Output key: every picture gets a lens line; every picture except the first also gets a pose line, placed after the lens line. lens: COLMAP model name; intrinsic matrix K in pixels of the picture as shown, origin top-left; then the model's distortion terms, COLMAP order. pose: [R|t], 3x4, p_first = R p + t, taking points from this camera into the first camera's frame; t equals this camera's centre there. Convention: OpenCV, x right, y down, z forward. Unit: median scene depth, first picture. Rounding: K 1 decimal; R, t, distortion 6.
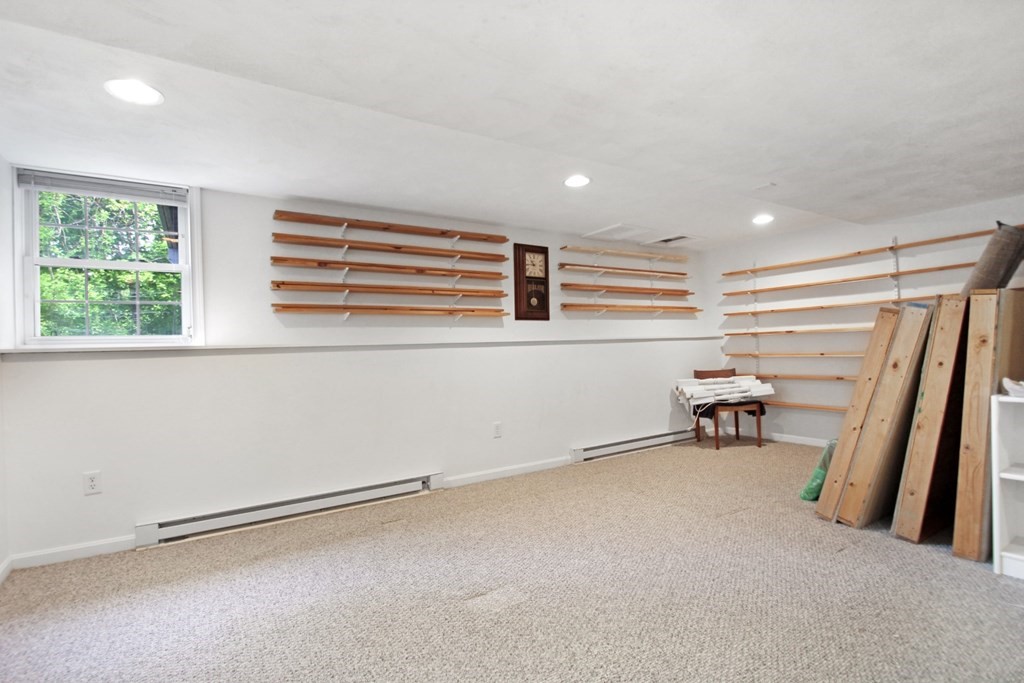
lens RADIAL K [[493.6, 0, 512.0], [0, 493.6, 341.5], [0, 0, 1]] dist [-0.000779, -0.000581]
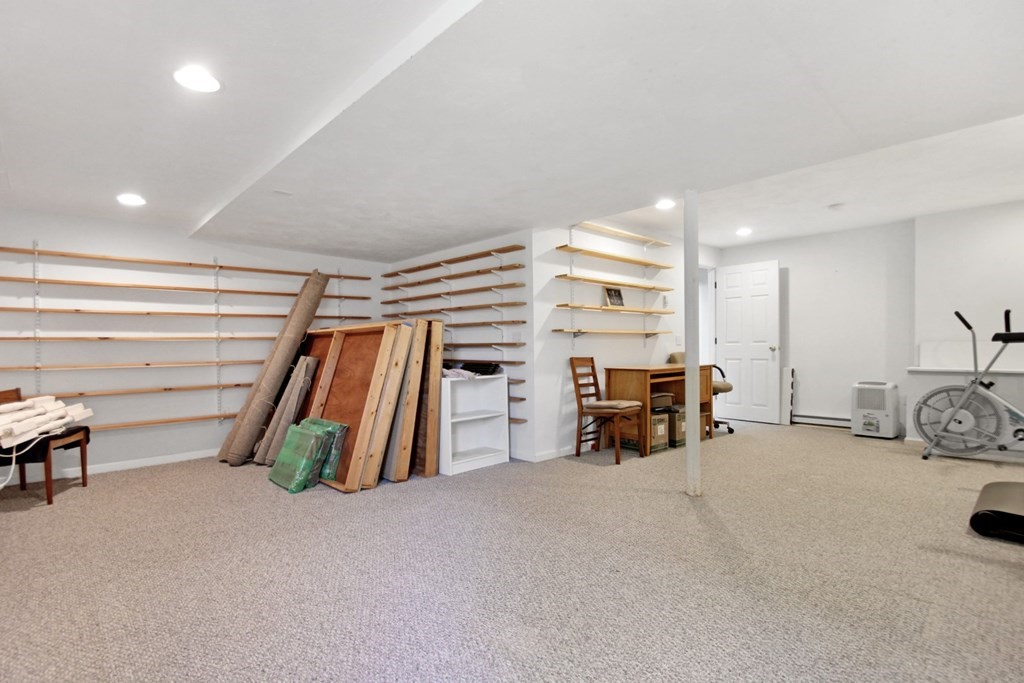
lens RADIAL K [[482.3, 0, 509.5], [0, 482.3, 363.1], [0, 0, 1]] dist [-0.000484, -0.000374]
pose [[-0.170267, -0.003098, 0.985393, -0.365888], [0.003822, 0.999985, 0.003804, 0.022130], [-0.985391, 0.004414, -0.170253, 0.489659]]
